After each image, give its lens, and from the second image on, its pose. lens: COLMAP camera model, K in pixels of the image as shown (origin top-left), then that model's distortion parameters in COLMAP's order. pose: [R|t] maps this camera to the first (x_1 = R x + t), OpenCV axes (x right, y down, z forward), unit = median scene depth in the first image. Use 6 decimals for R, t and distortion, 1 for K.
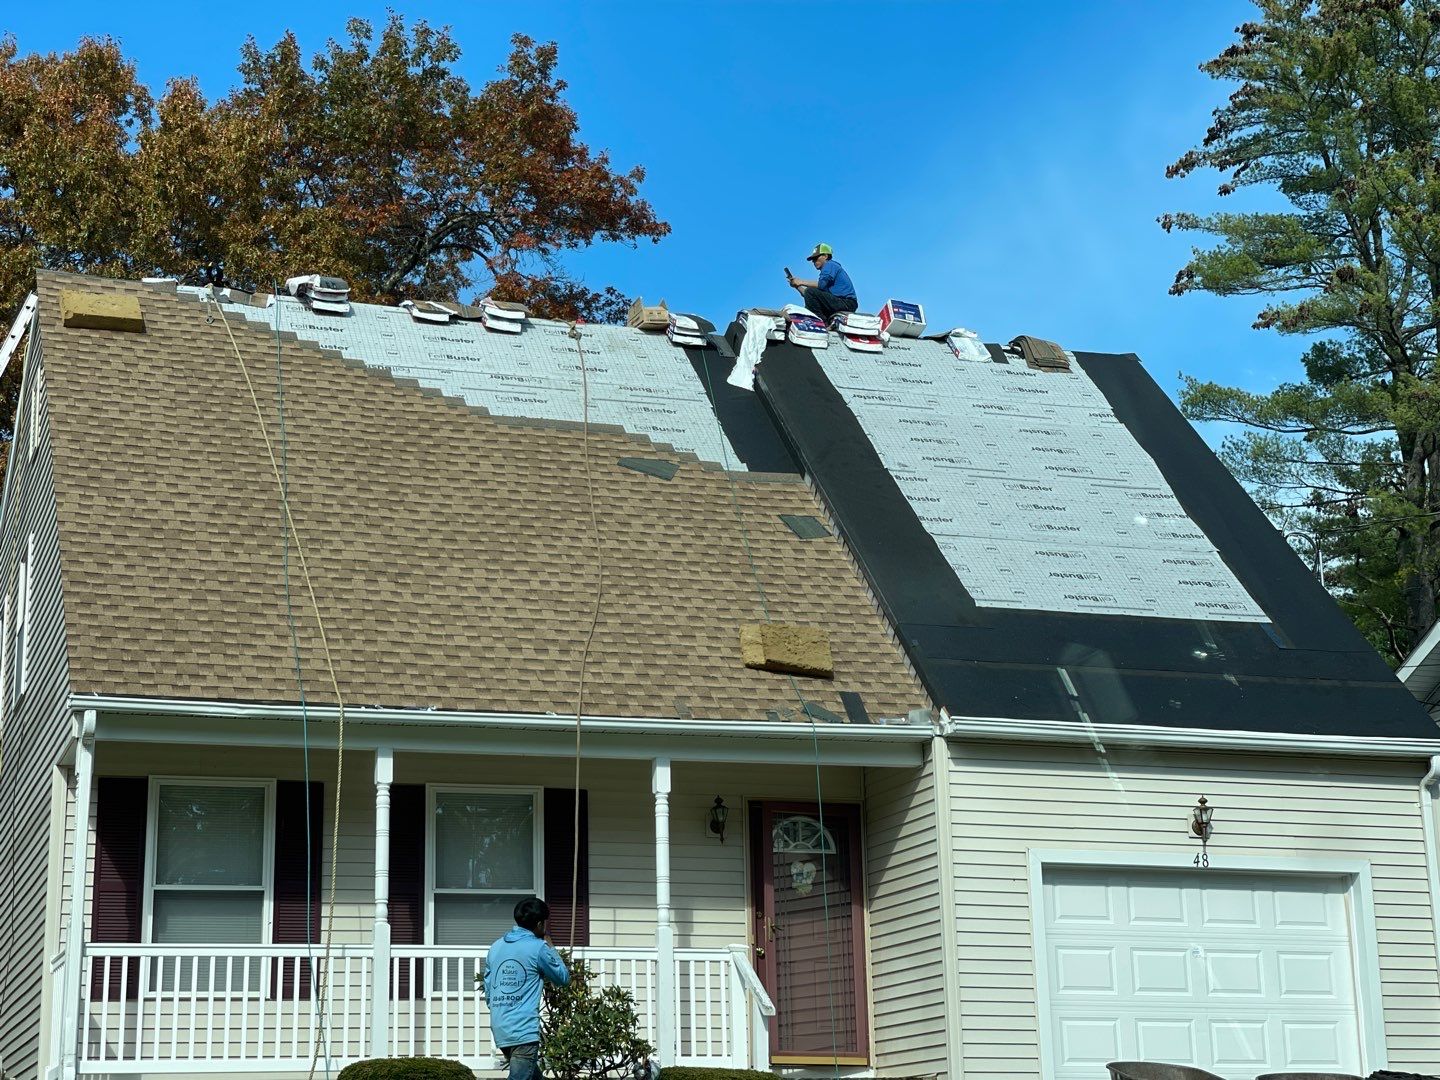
lens RADIAL K [[2758.6, 0, 702.8], [0, 2758.6, 517.8], [0, 0, 1]] dist [0.175057, 0.384618]
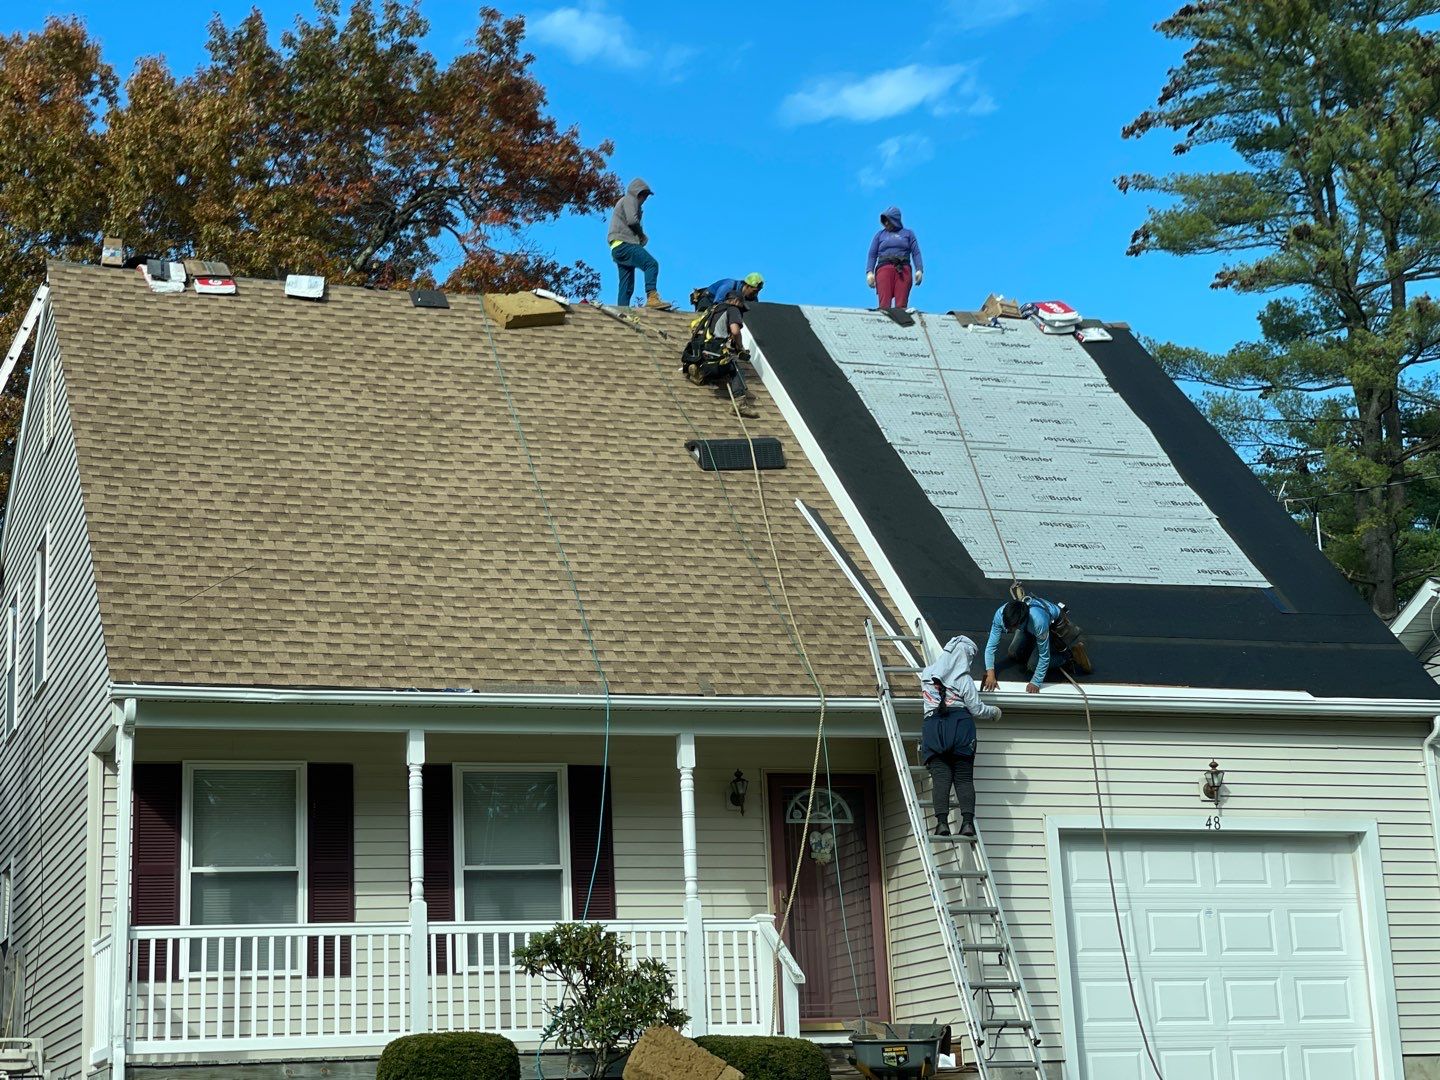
lens RADIAL K [[2755.9, 0, 688.1], [0, 2755.9, 534.2], [0, 0, 1]] dist [0.106319, 1.601202]
pose [[0.999718, -0.018988, 0.014279, -0.023860], [0.018709, 0.999636, 0.019425, -0.005567], [-0.014642, -0.019153, 0.999709, -0.012992]]
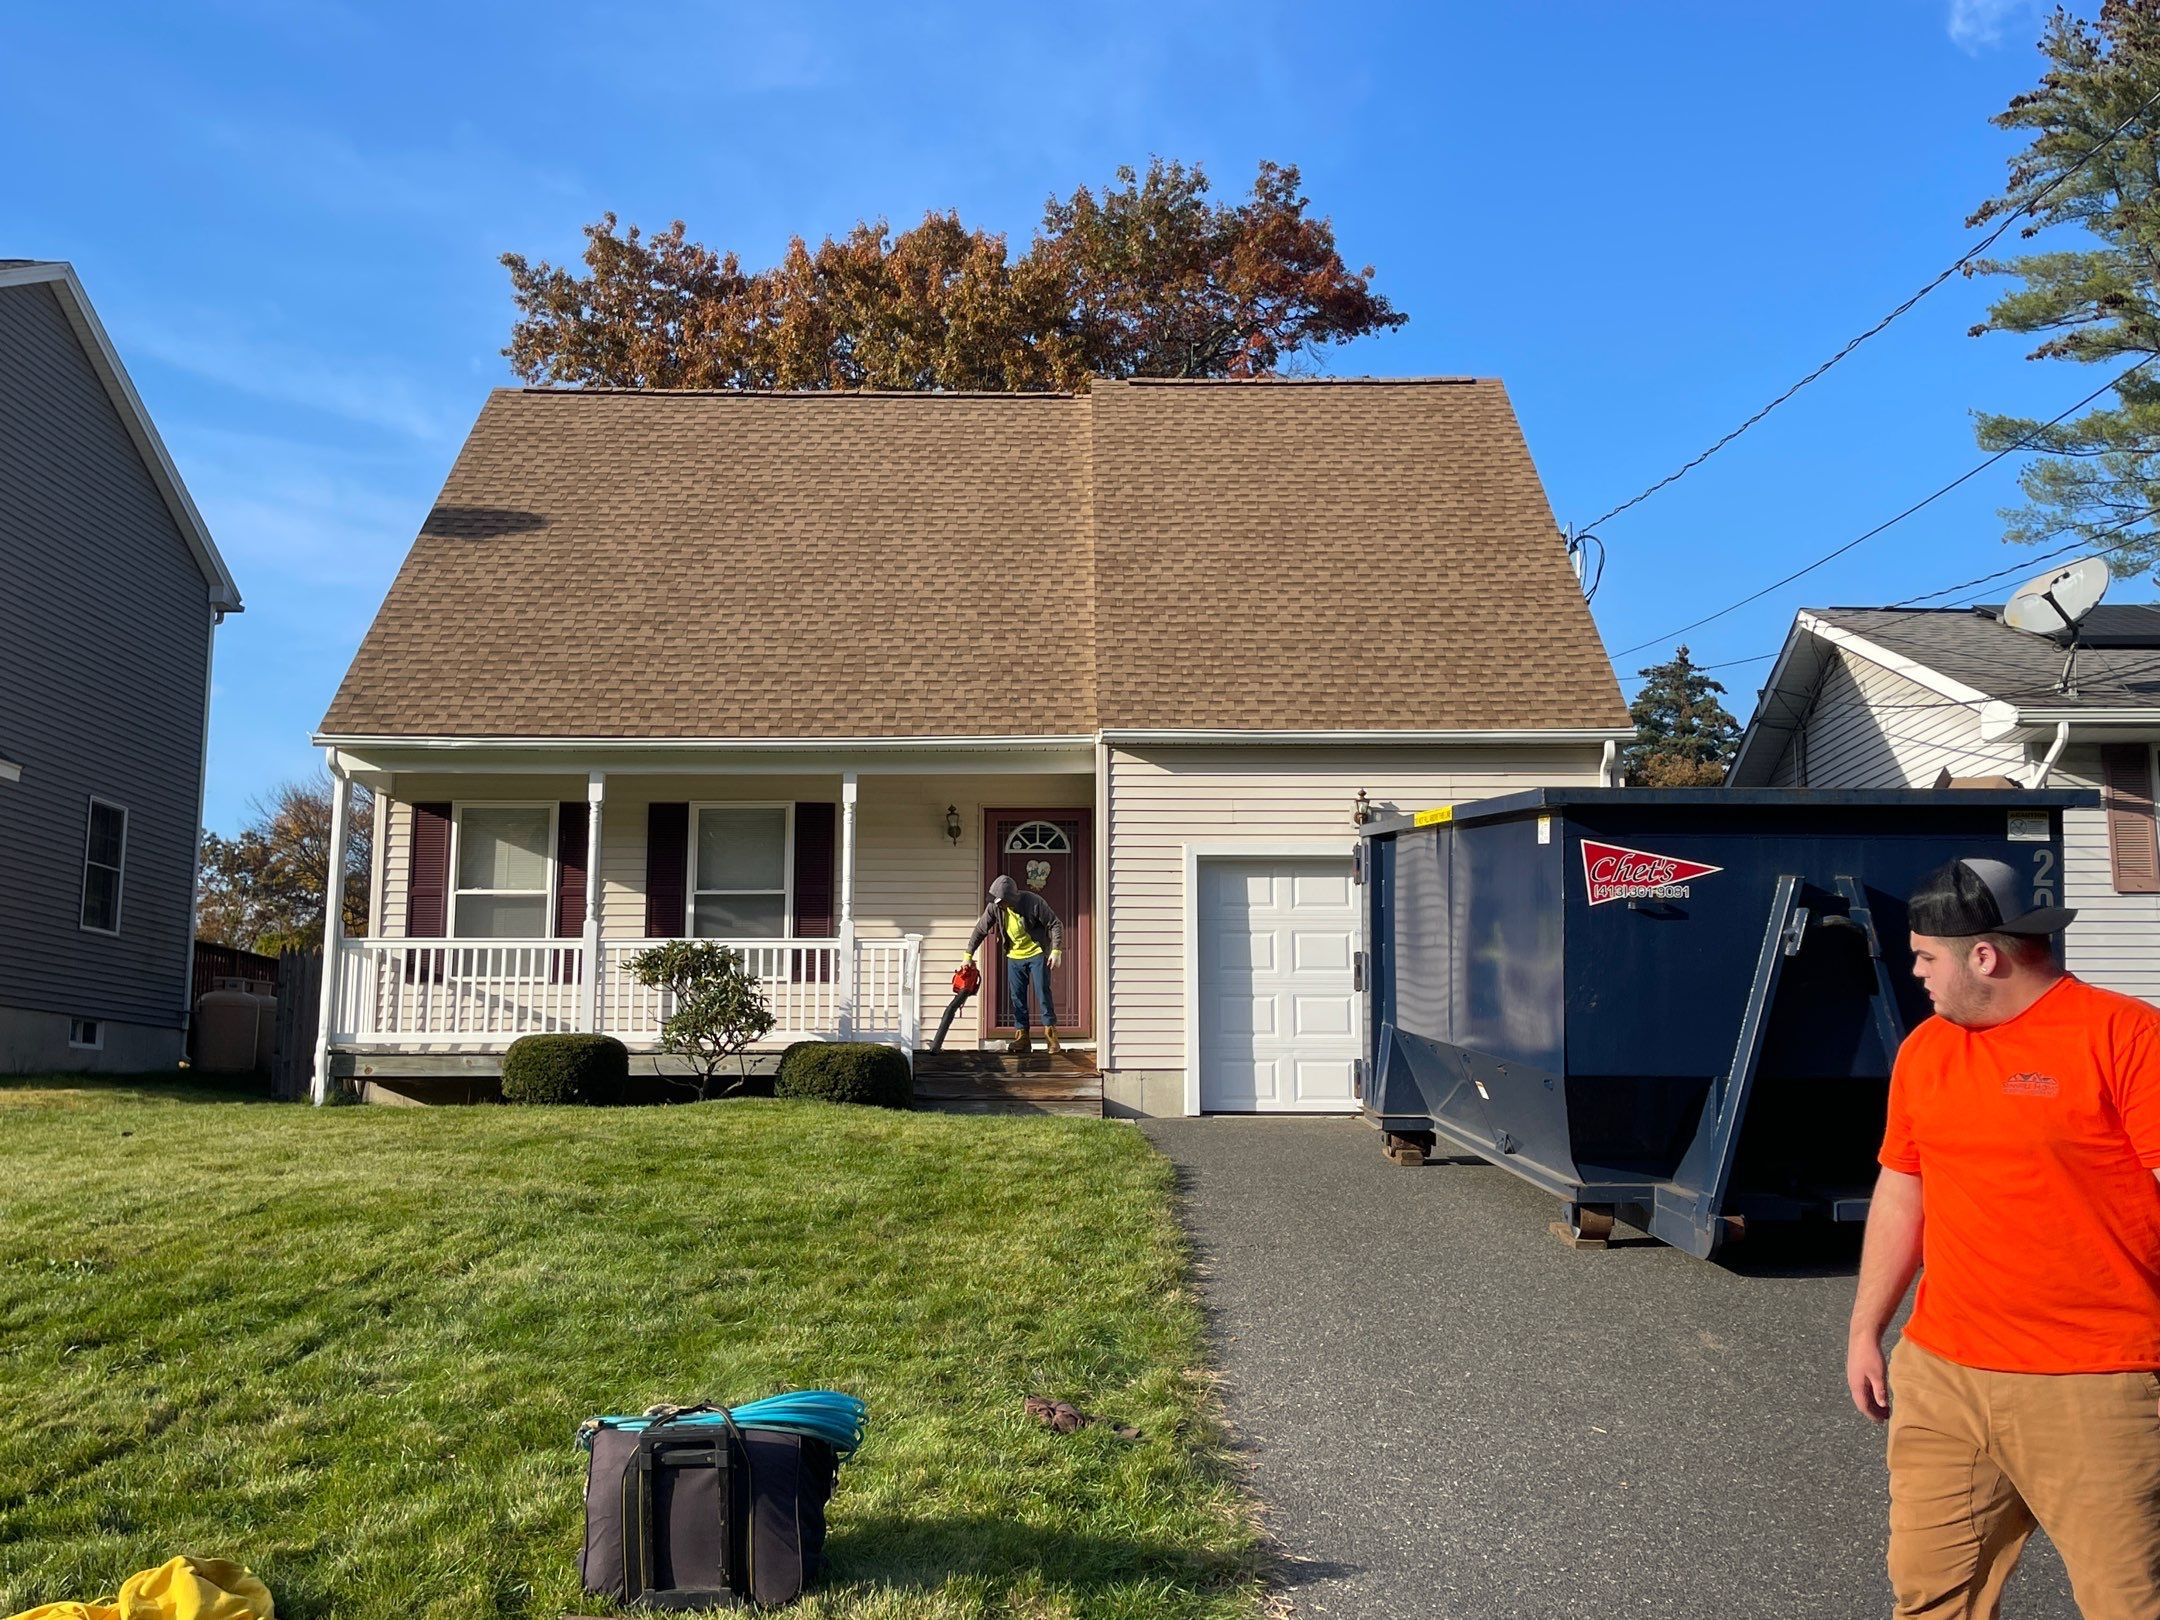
lens RADIAL K [[2172.9, 0, 1094.7], [0, 2172.9, 827.2], [0, 0, 1]] dist [0.124189, -0.291809]
pose [[0.948836, -0.028014, -0.314523, 0.315973], [0.060112, 0.993867, 0.092819, 0.028982], [0.309994, -0.106977, 0.944701, 0.168724]]
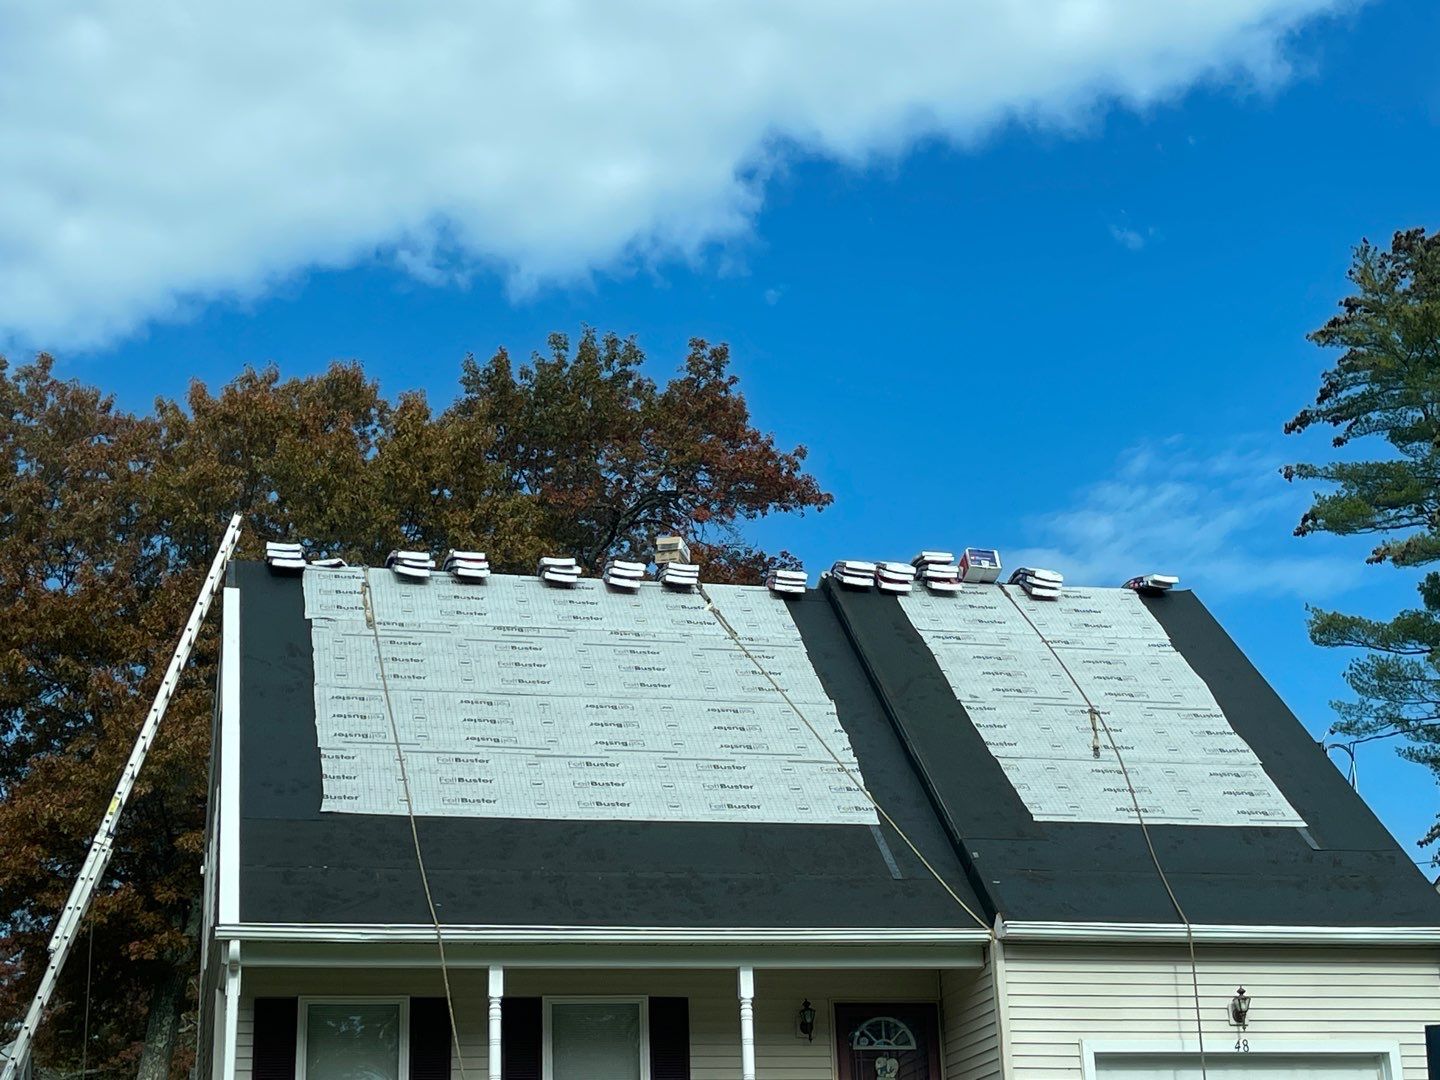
lens RADIAL K [[2399.6, 0, 731.0], [0, 2399.6, 557.0], [0, 0, 1]] dist [0.202726, -0.931861]
pose [[0.995639, -0.044341, -0.082076, 0.059331], [0.037584, 0.995914, -0.082115, 0.001232], [0.085381, 0.078672, 0.993237, 0.010980]]
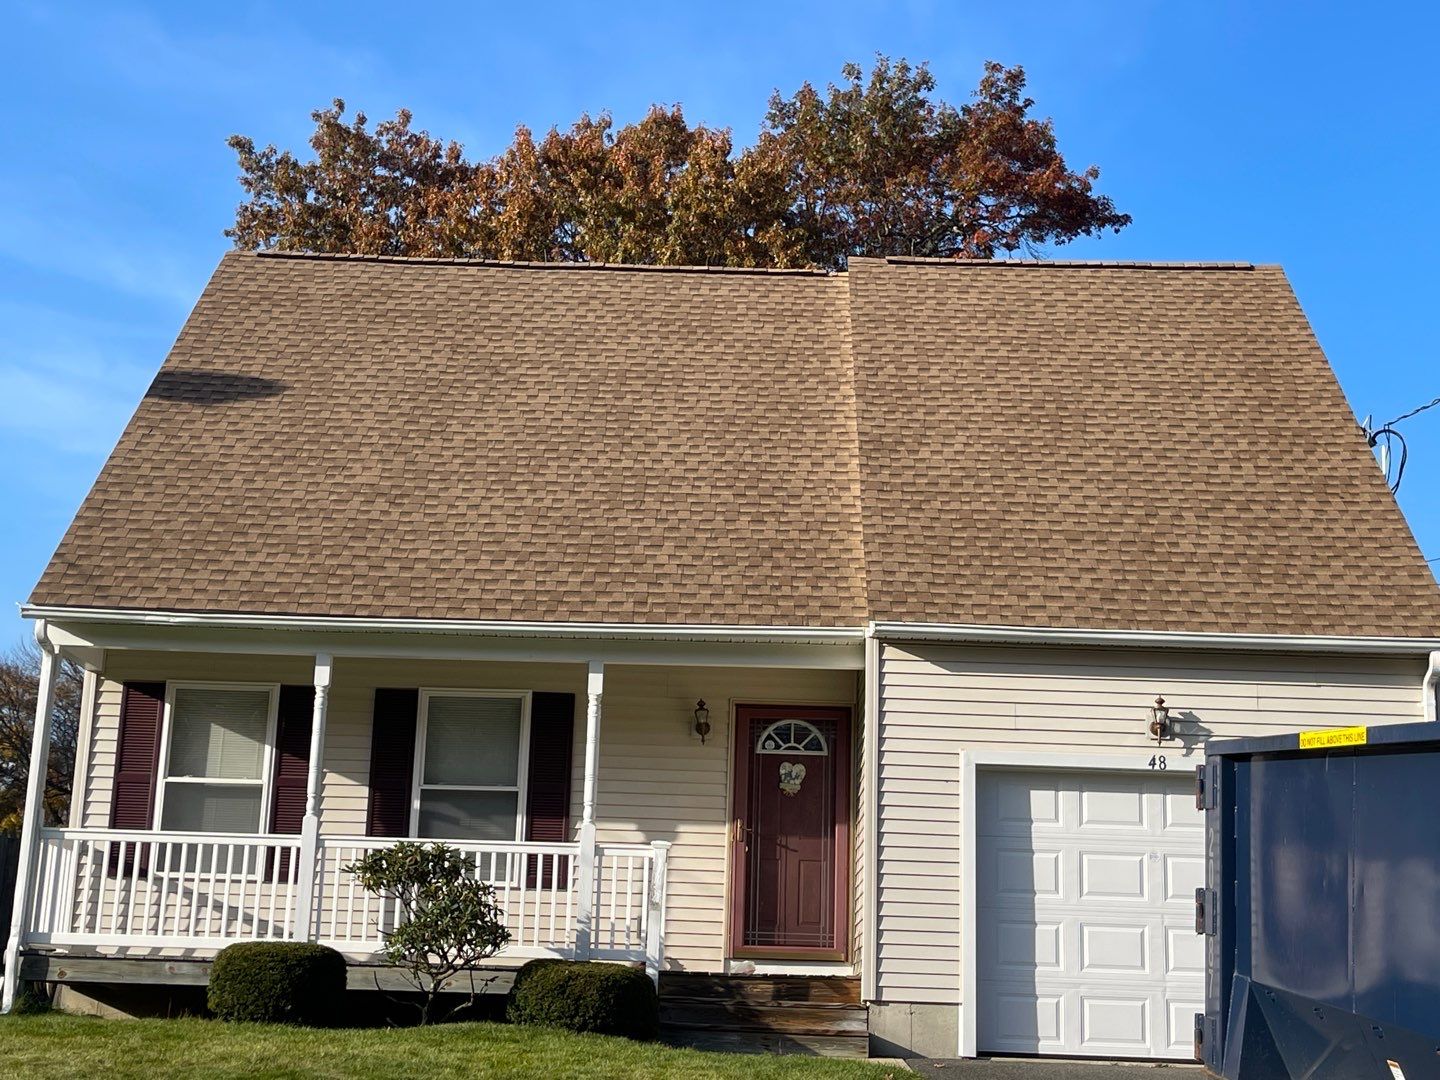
lens RADIAL K [[2114.3, 0, 722.3], [0, 2114.3, 560.5], [0, 0, 1]] dist [0.179102, -0.682429]
pose [[0.942140, -0.025055, -0.334283, 0.261691], [0.033174, 0.999276, 0.018601, 0.031683], [0.333575, -0.028614, 0.942289, 0.236122]]
